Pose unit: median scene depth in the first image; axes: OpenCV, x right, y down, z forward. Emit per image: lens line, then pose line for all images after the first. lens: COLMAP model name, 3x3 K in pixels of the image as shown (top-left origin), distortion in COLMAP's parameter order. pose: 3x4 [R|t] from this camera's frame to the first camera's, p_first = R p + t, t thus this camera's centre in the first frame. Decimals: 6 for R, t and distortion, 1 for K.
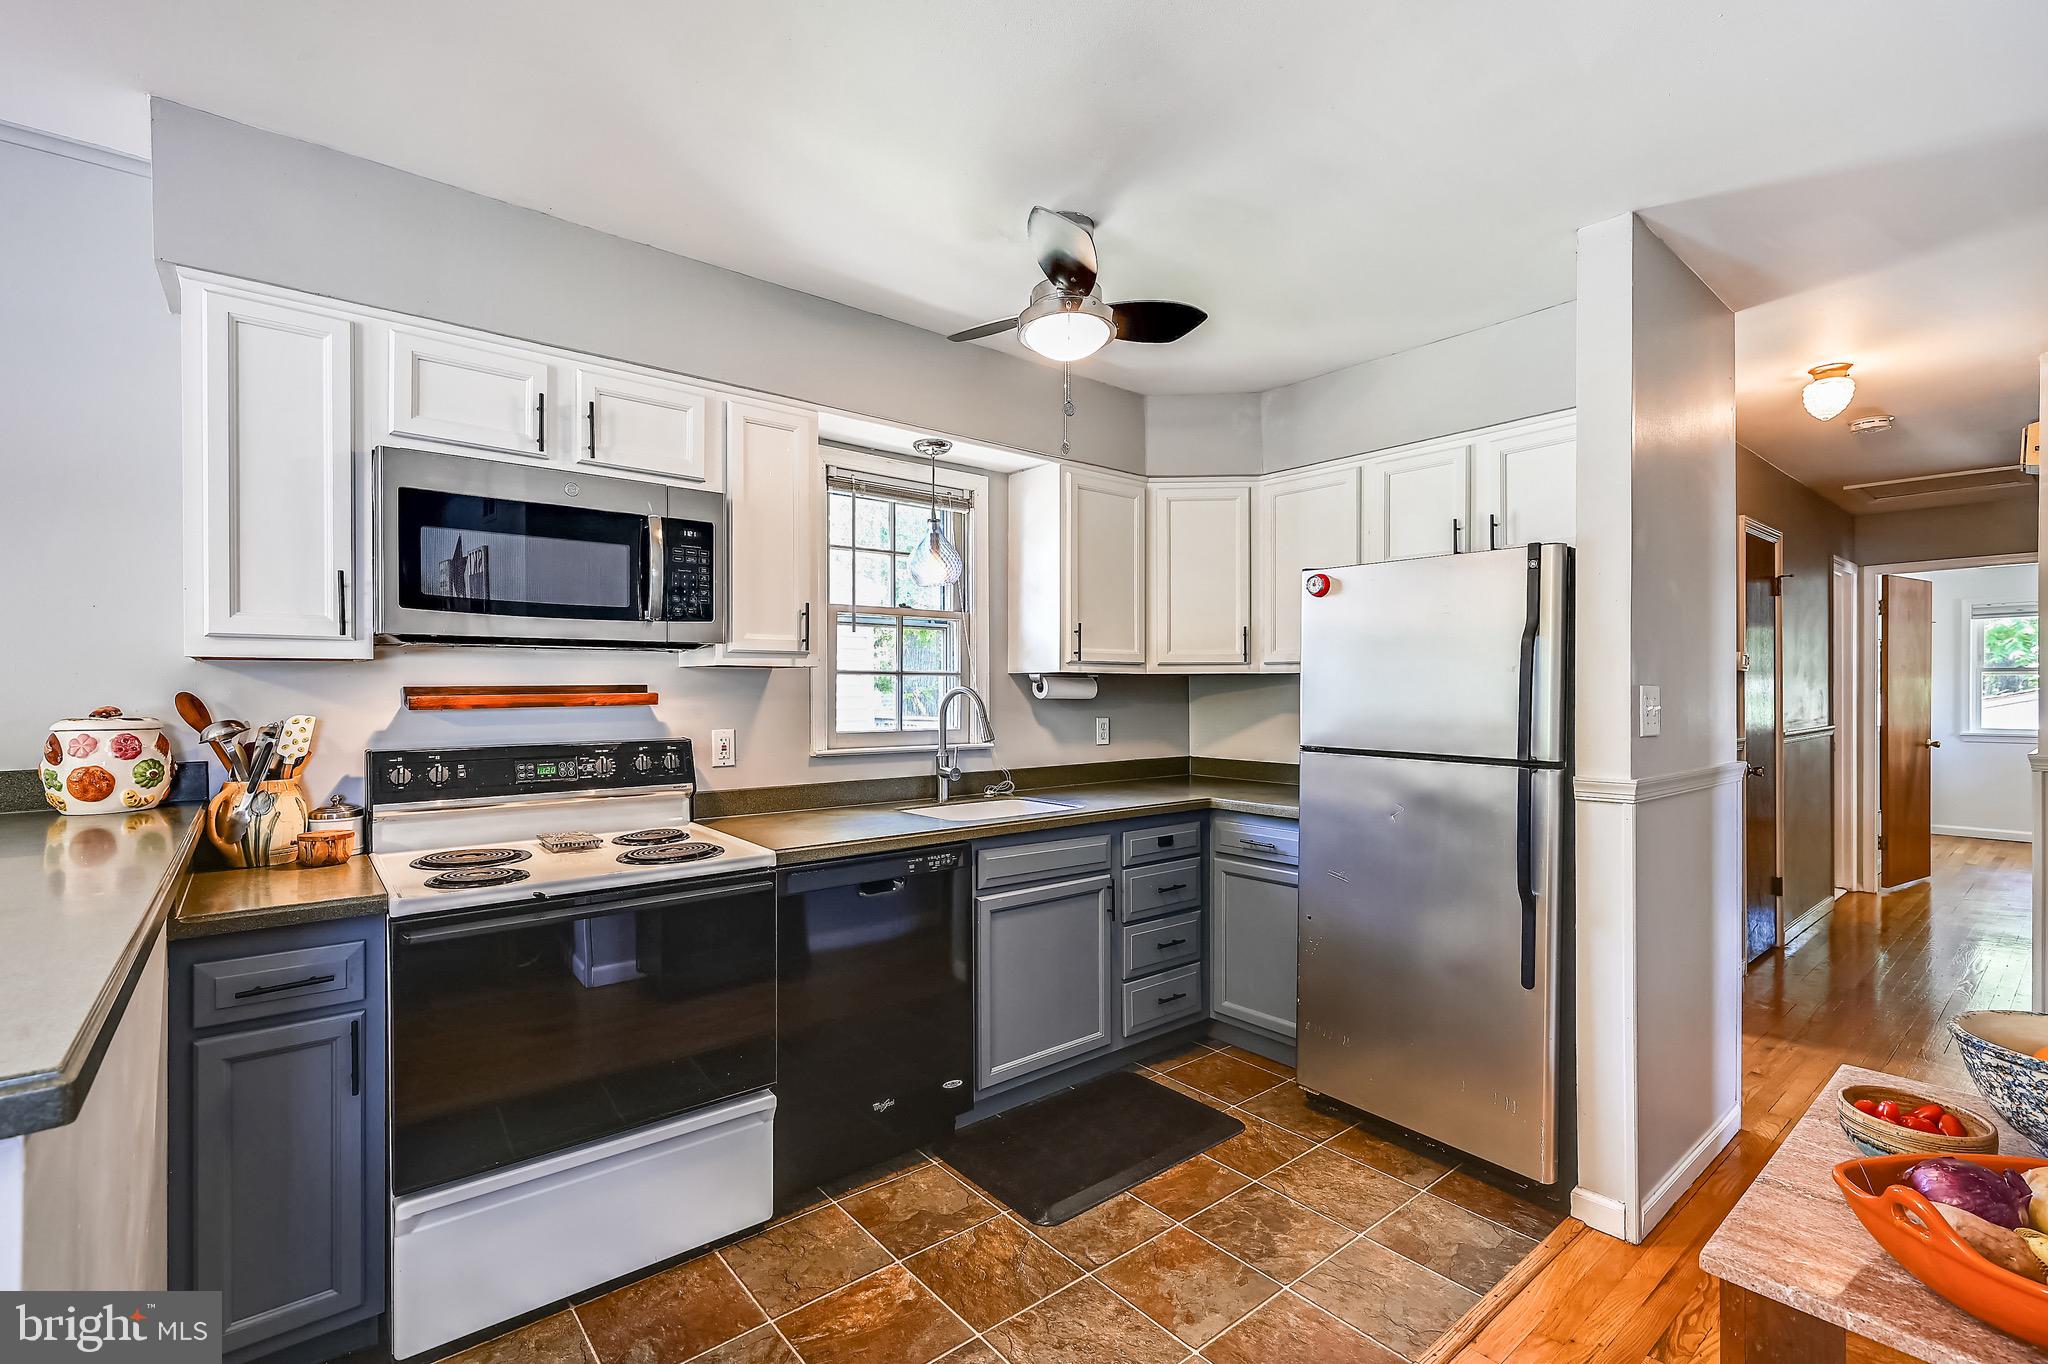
lens RADIAL K [[913.1, 0, 1030.9], [0, 913.1, 689.0], [0, 0, 1]] dist [0.008717, 0.000366]
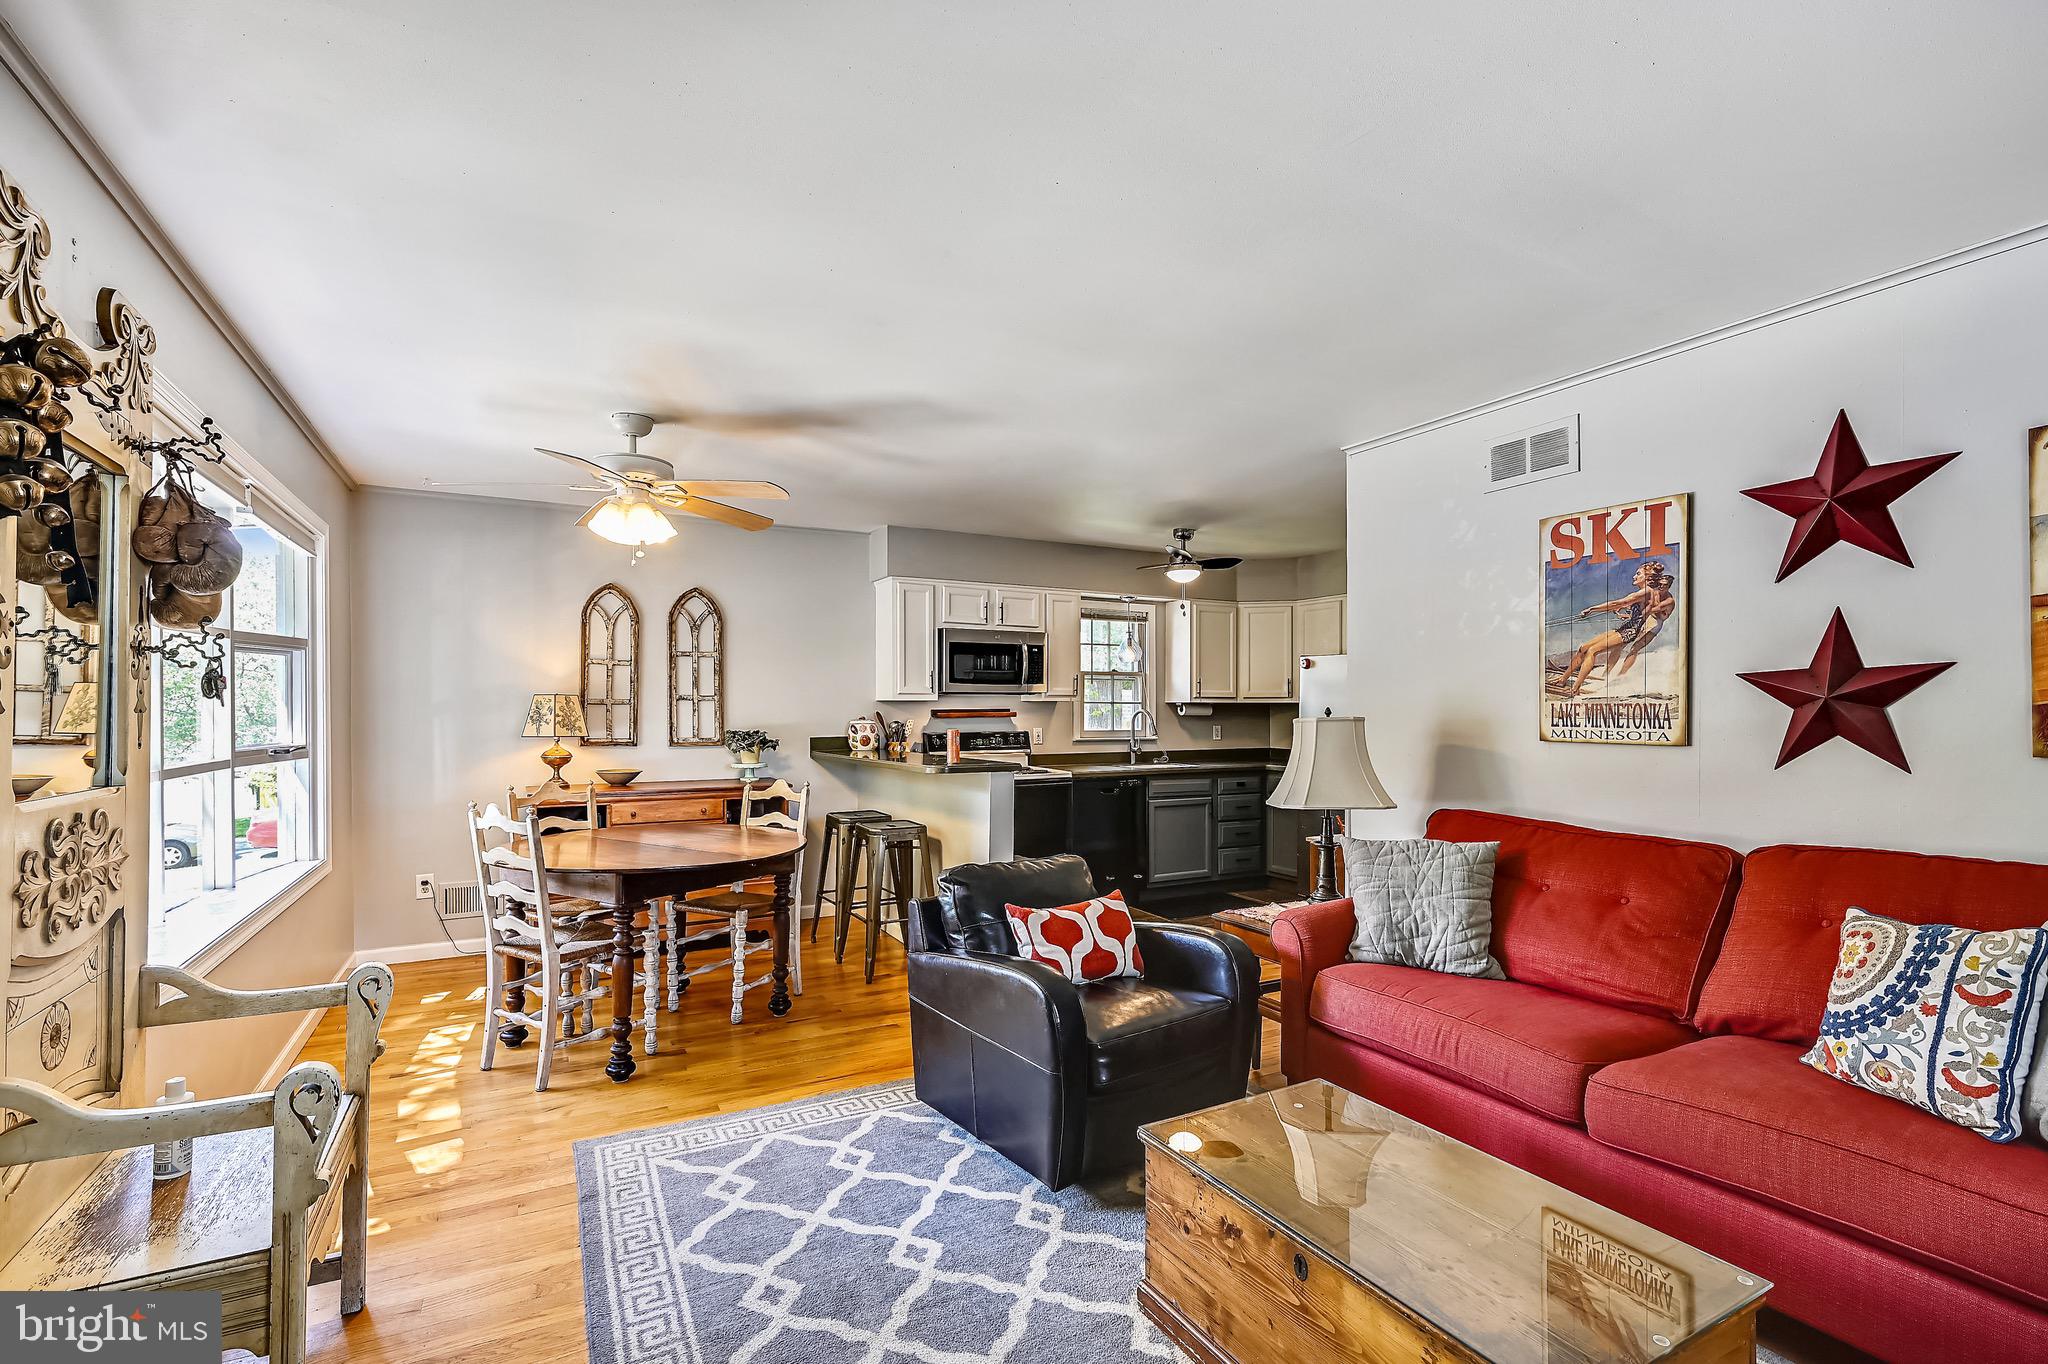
lens RADIAL K [[913.1, 0, 1030.9], [0, 913.1, 689.0], [0, 0, 1]] dist [0.008717, 0.000366]
pose [[0.980677, -0.000775, -0.195632, 0.086125], [-0.003012, 0.999814, -0.019060, -0.008879], [0.195610, 0.019281, 0.980492, -1.131148]]
